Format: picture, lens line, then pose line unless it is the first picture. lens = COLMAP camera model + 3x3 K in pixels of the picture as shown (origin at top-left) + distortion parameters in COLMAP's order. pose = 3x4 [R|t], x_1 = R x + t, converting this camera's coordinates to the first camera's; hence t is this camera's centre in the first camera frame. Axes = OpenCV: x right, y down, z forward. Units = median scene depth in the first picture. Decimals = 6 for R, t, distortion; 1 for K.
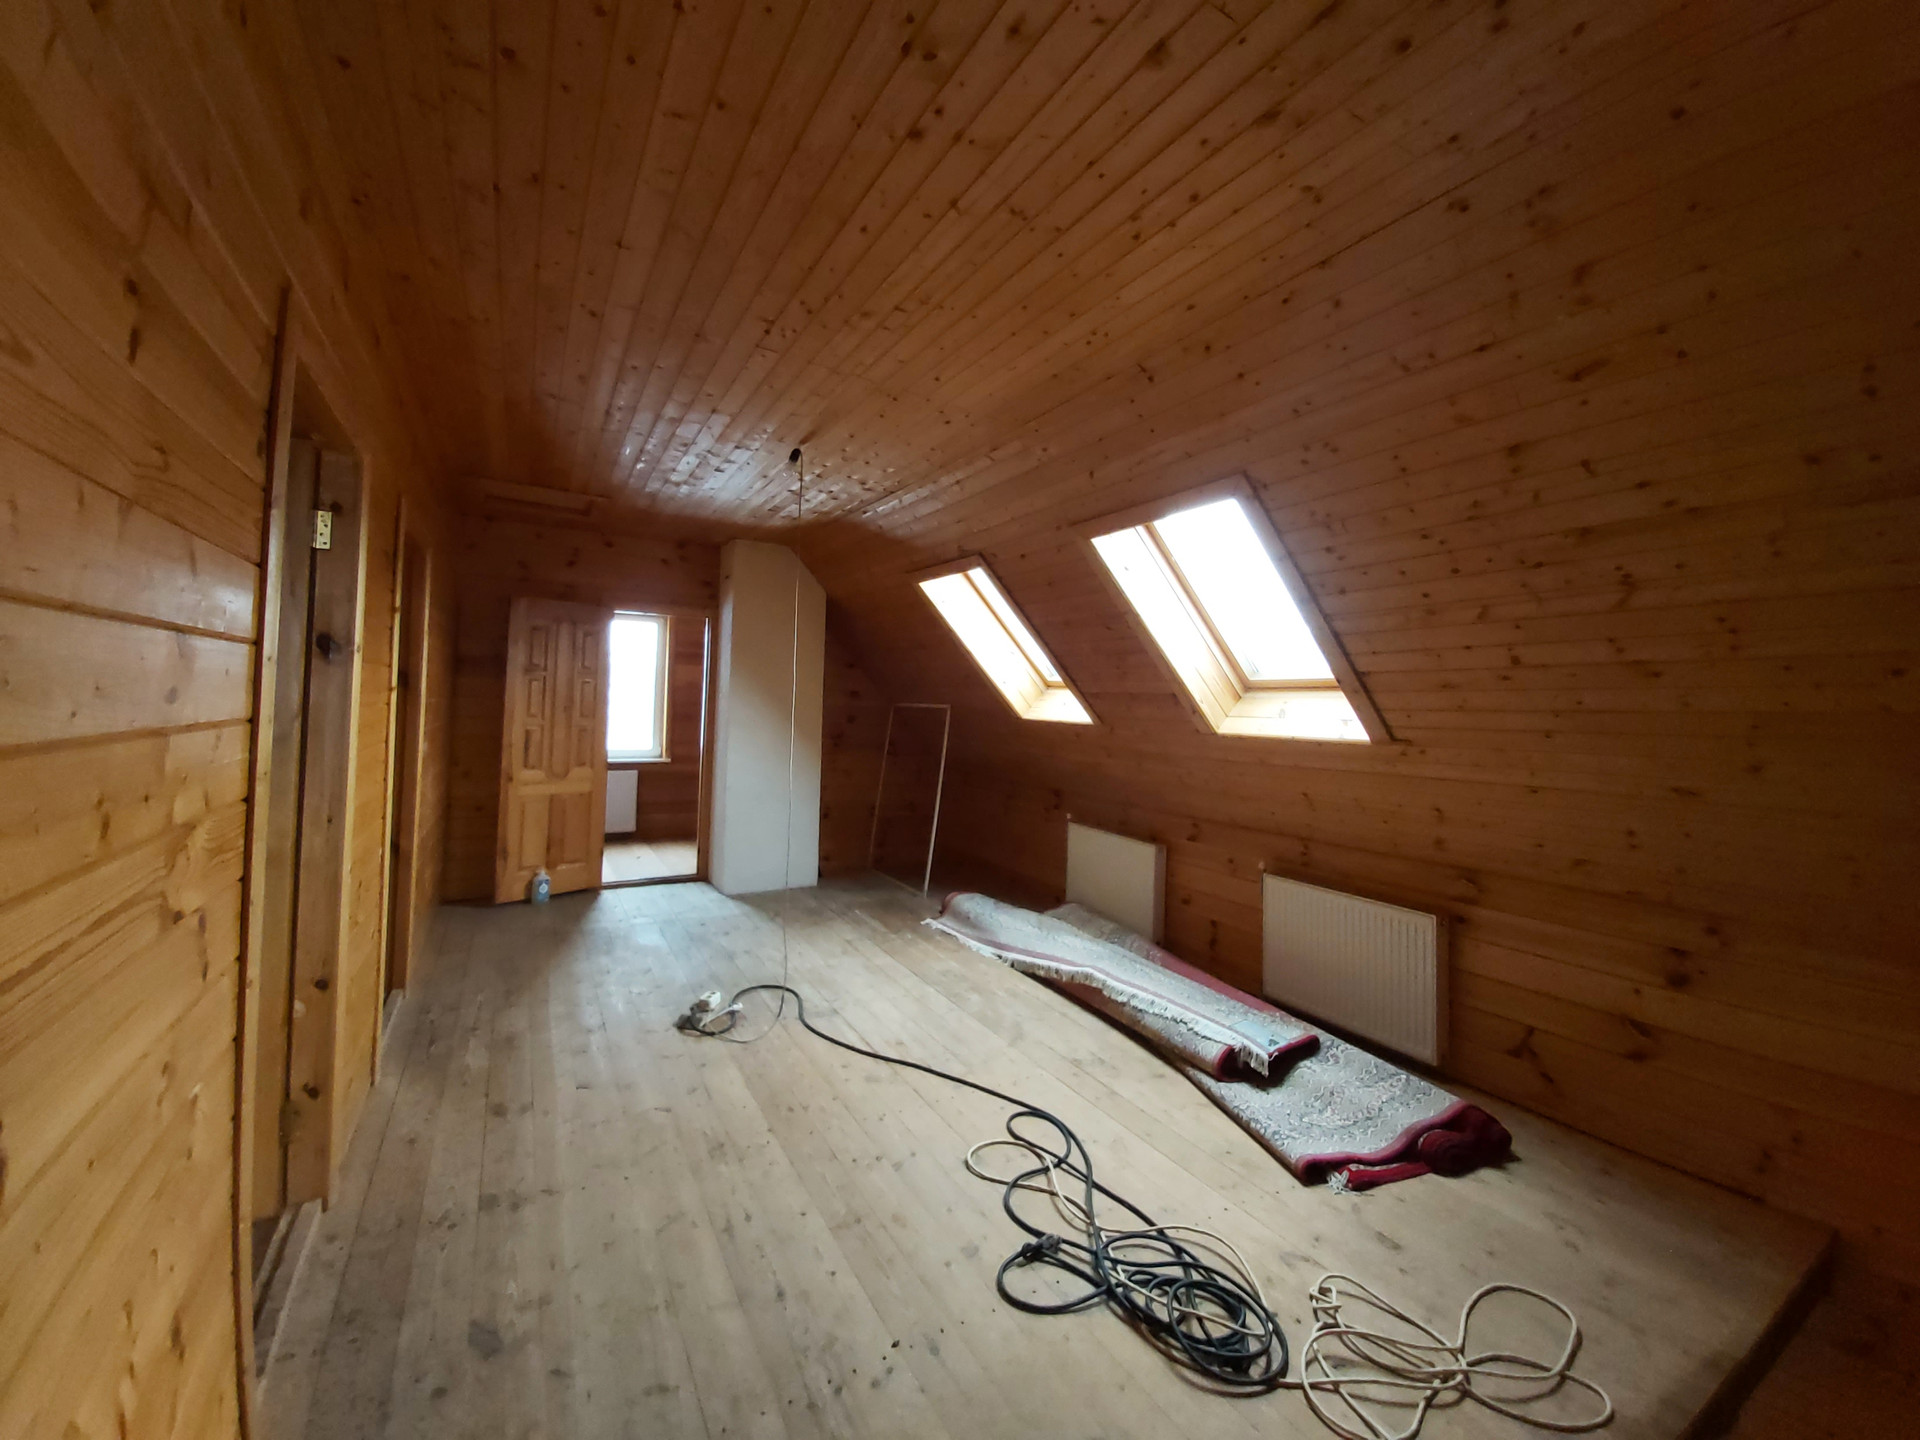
lens RADIAL K [[751.7, 0, 967.0], [0, 751.7, 710.2], [0, 0, 1]] dist [0.001719, -0.007783]
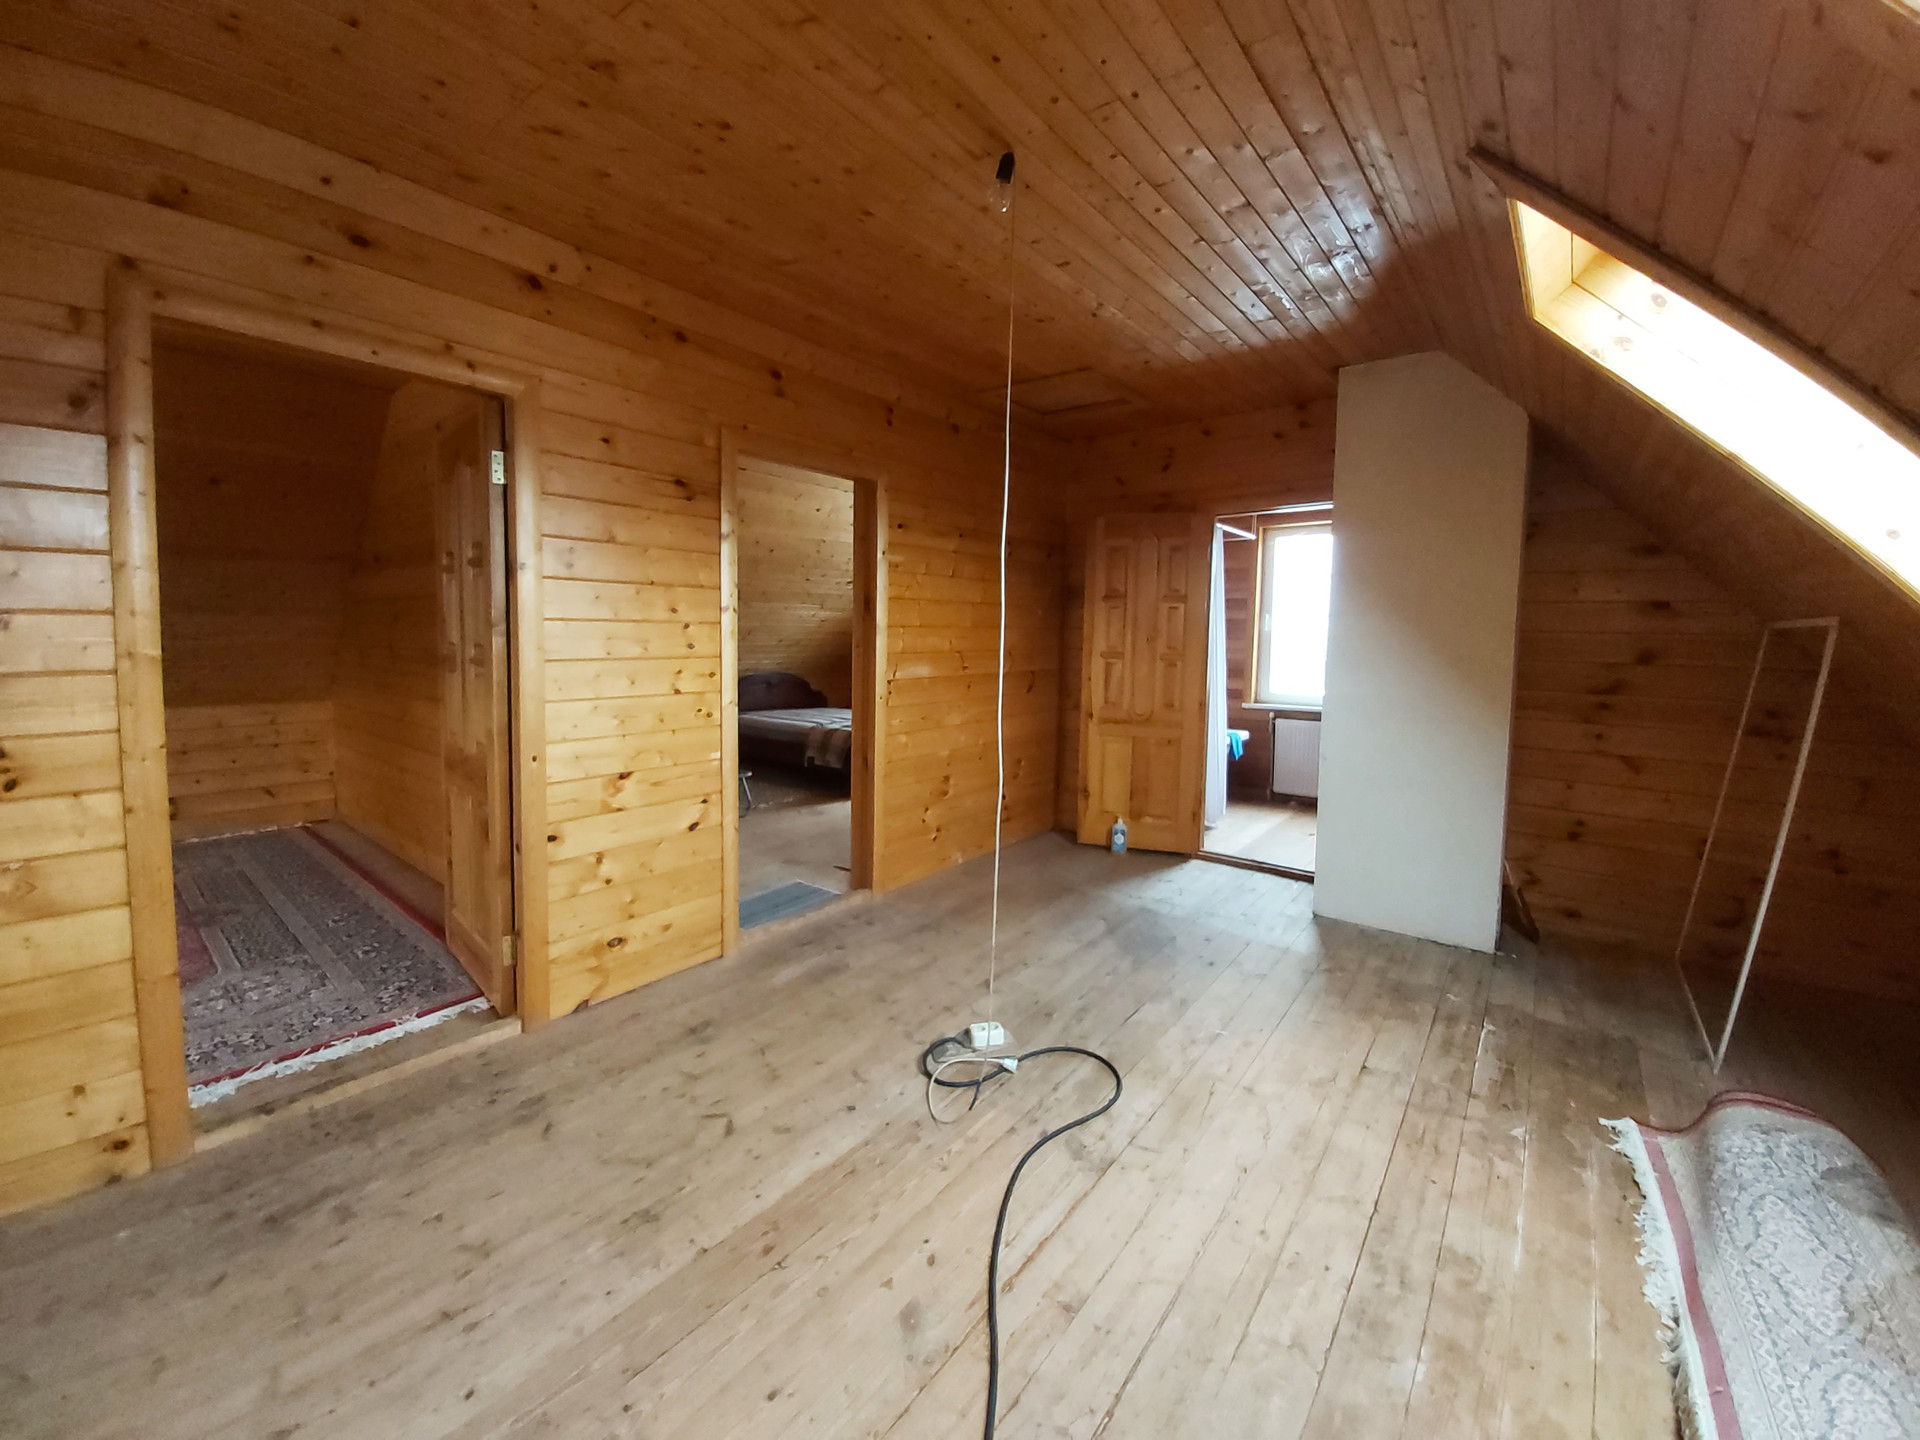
lens RADIAL K [[751.7, 0, 980.5], [0, 751.7, 692.9], [0, 0, 1]] dist [0.001719, -0.007783]
pose [[0.339515, 0.047081, -0.939422, 0.237960], [-0.009514, 0.998867, 0.046621, 0.023636], [0.940552, -0.006891, 0.339579, 0.586461]]
